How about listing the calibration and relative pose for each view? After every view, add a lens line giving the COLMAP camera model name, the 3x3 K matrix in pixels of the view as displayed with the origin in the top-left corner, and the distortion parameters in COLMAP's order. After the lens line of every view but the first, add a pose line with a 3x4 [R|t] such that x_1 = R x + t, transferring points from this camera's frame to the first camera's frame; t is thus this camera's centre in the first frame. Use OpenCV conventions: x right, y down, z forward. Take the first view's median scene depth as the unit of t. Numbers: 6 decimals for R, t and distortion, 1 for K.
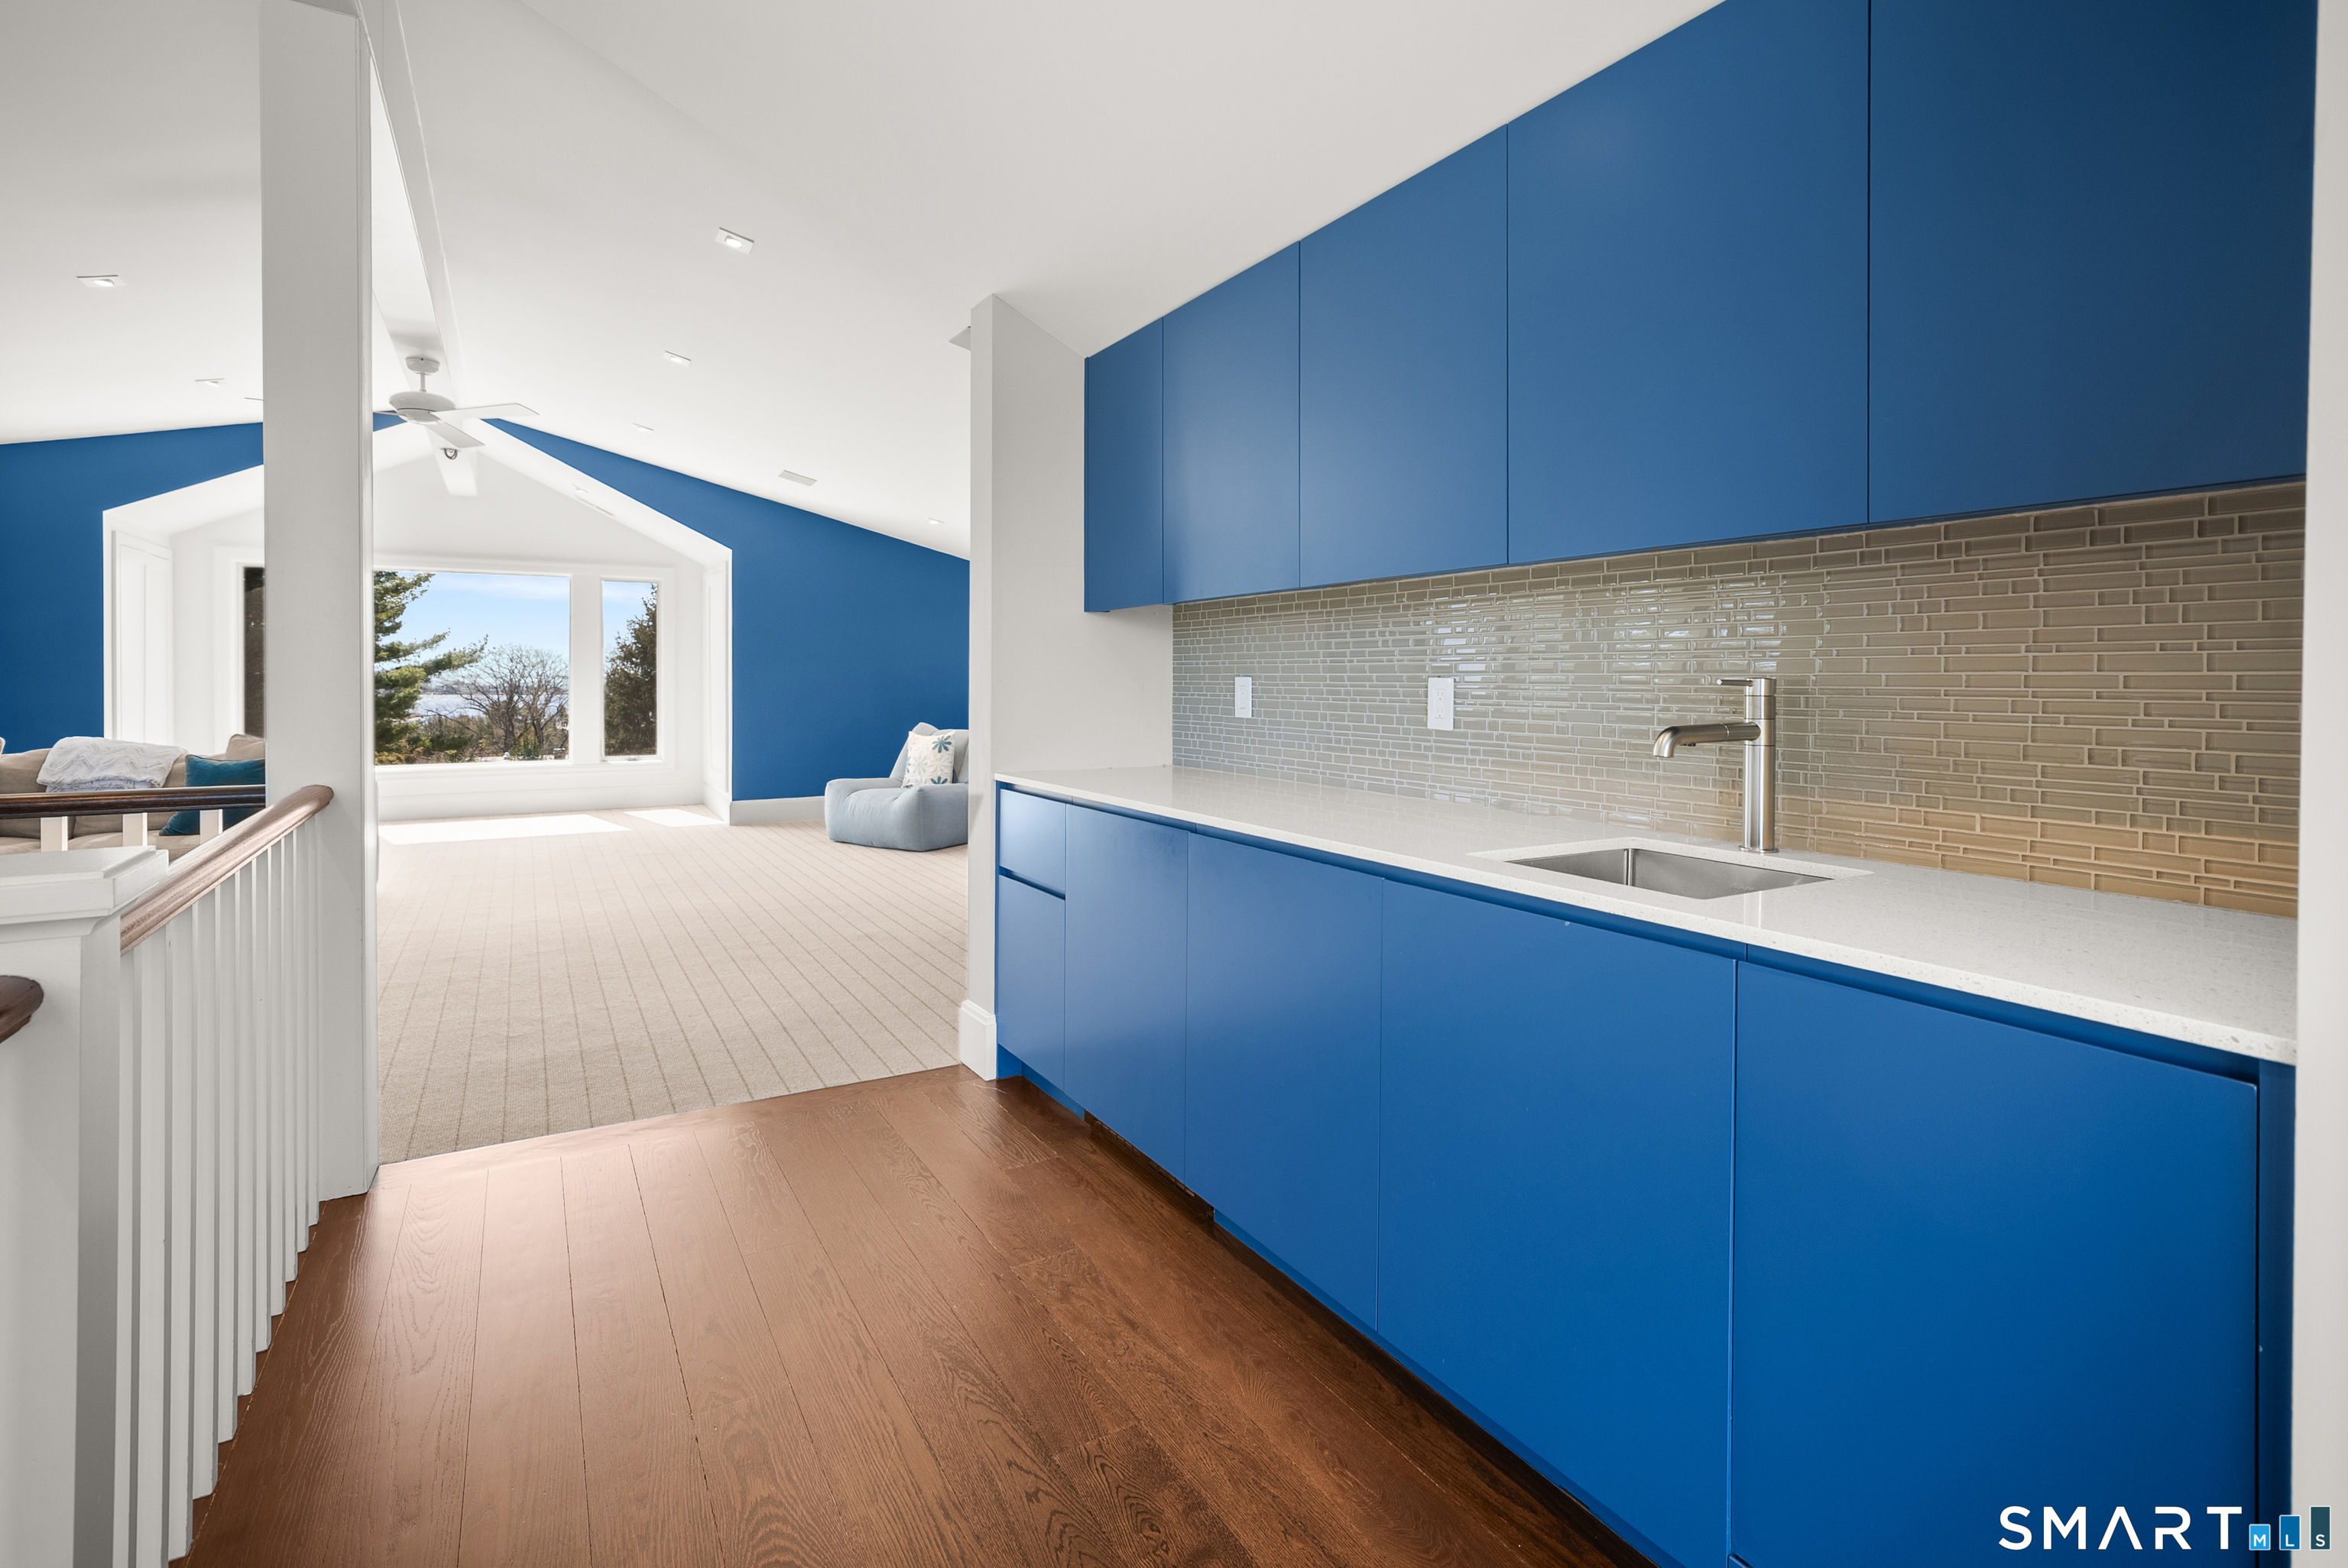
lens RADIAL K [[1111.1, 0, 1171.5], [0, 1111.1, 681.9], [0, 0, 1]] dist [0.003530, 0.001897]
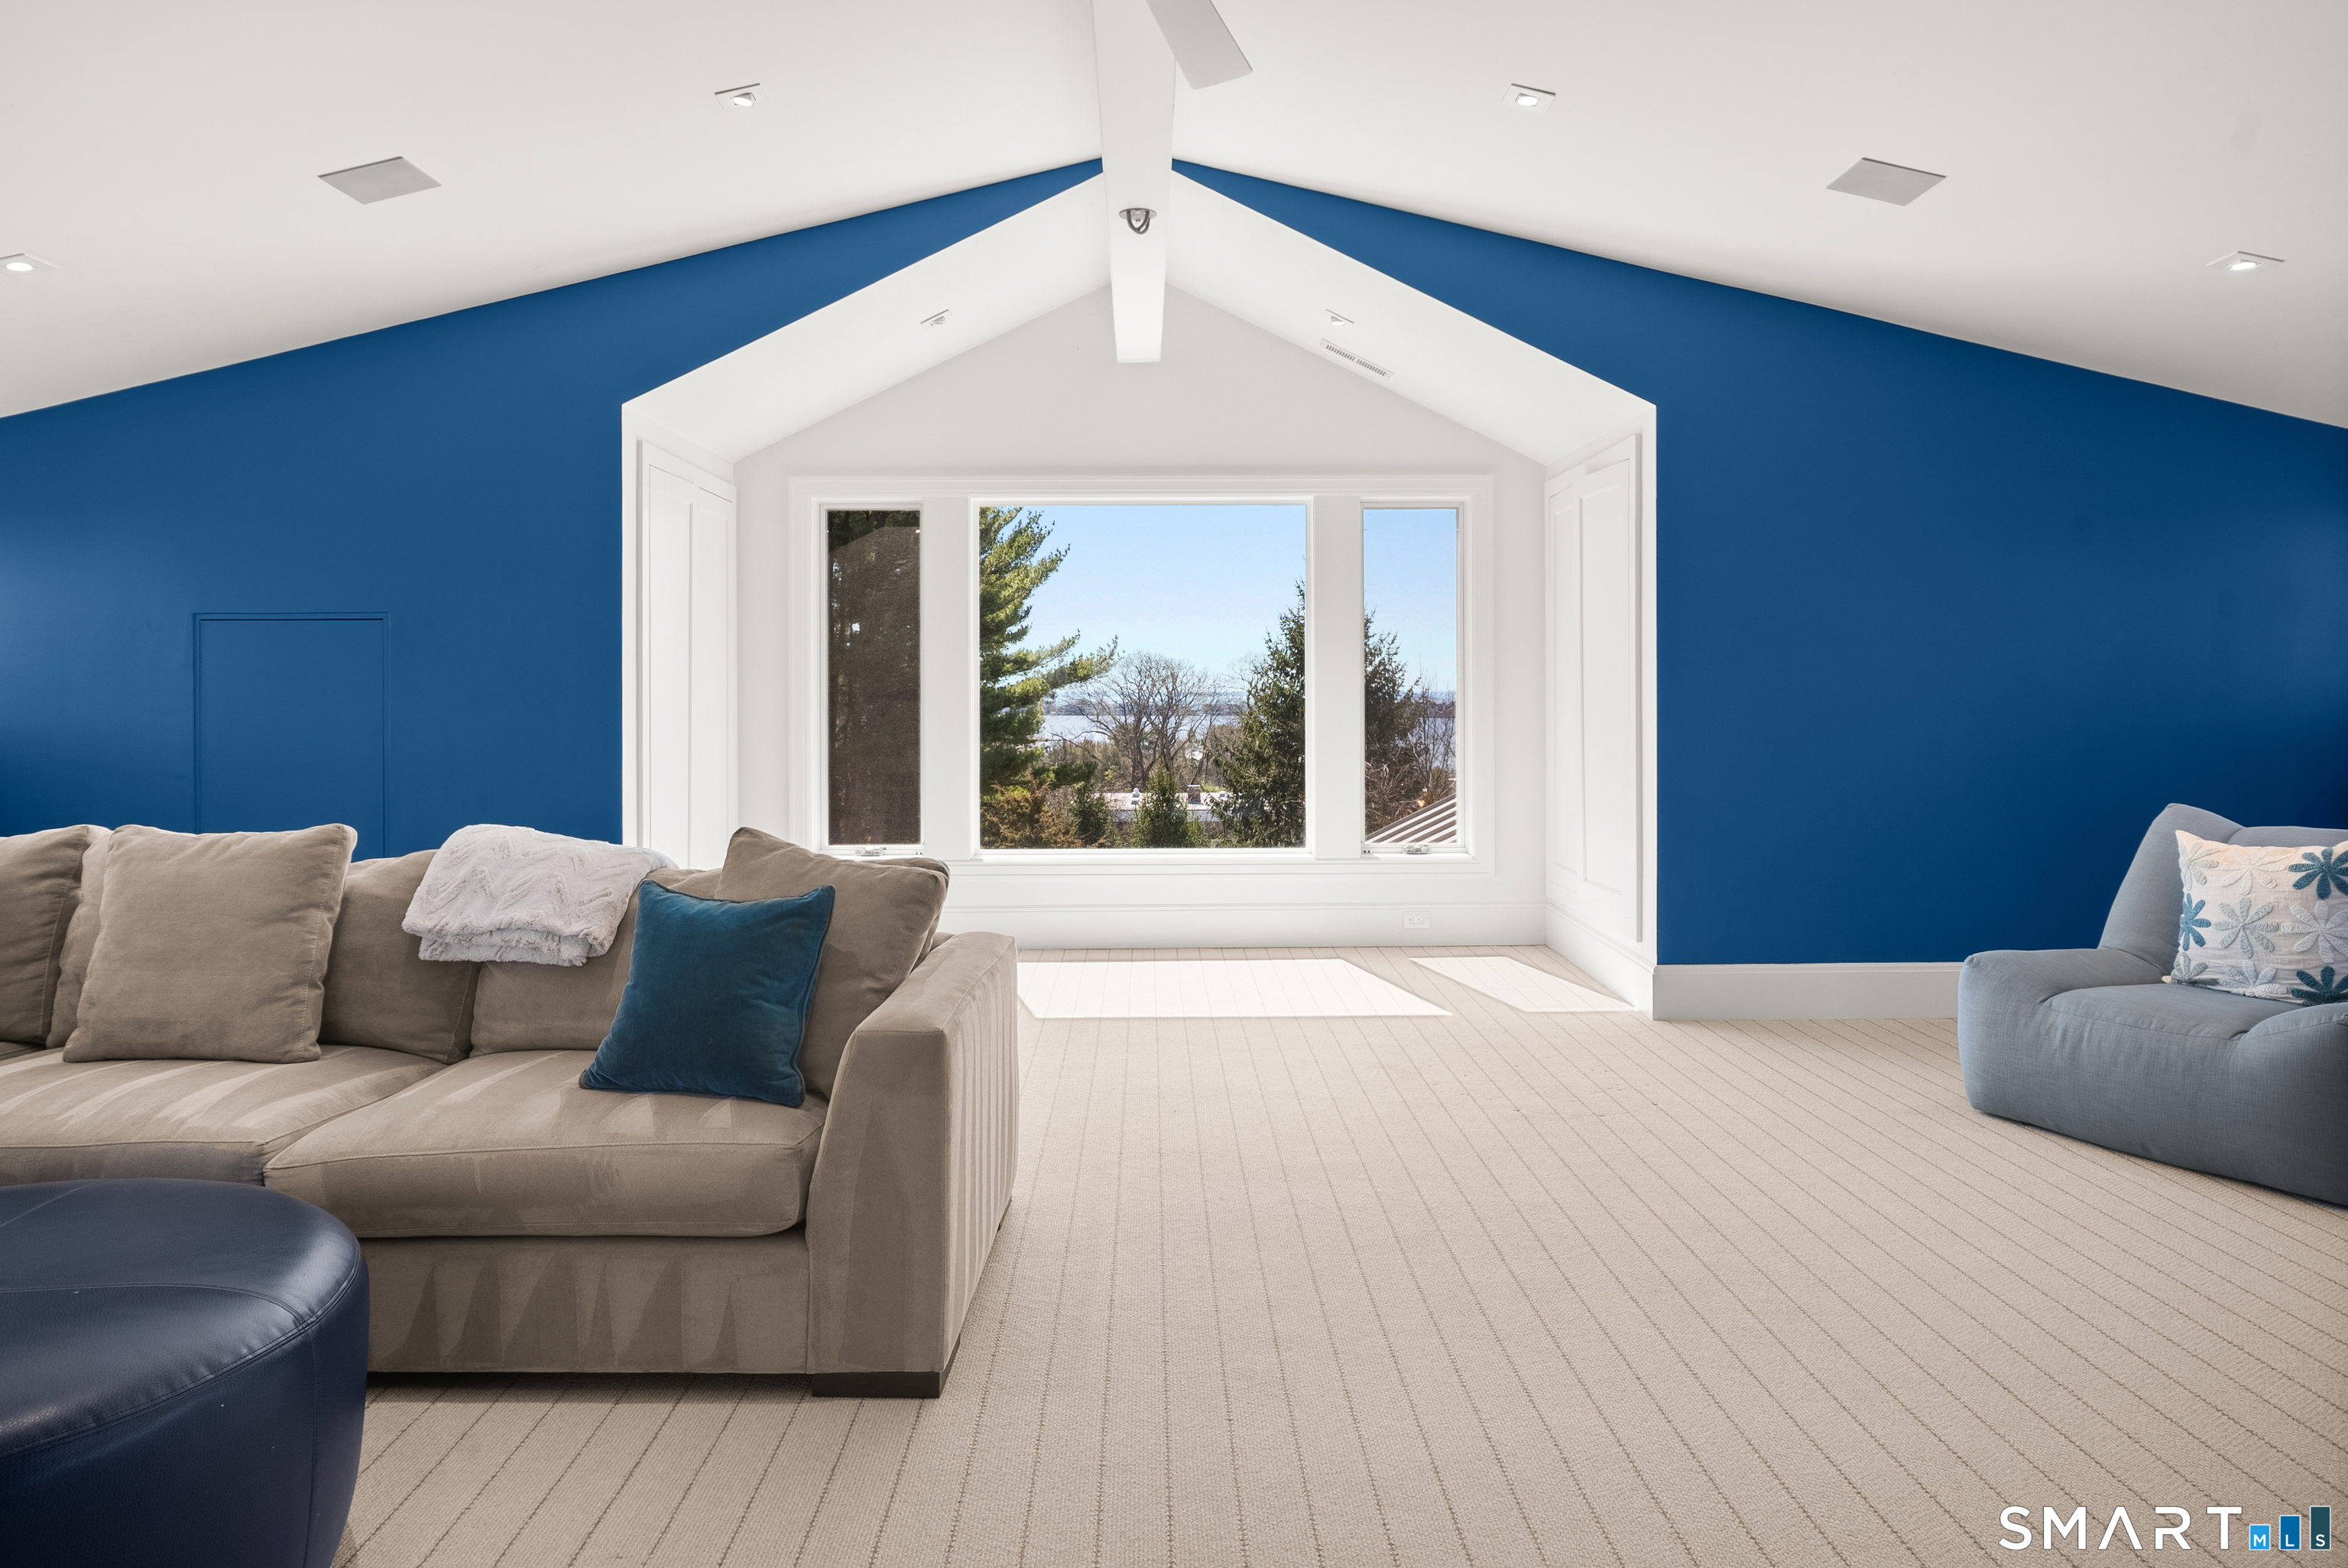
lens RADIAL K [[1522.2, 0, 1148.0], [0, 1522.2, 699.1], [0, 0, 1]] dist [-0.010606, -0.000494]
pose [[0.866074, -0.002375, -0.499910, -0.070254], [0.002590, 0.999997, -0.000263, -0.000175], [0.499909, -0.001067, 0.866077, 0.096616]]
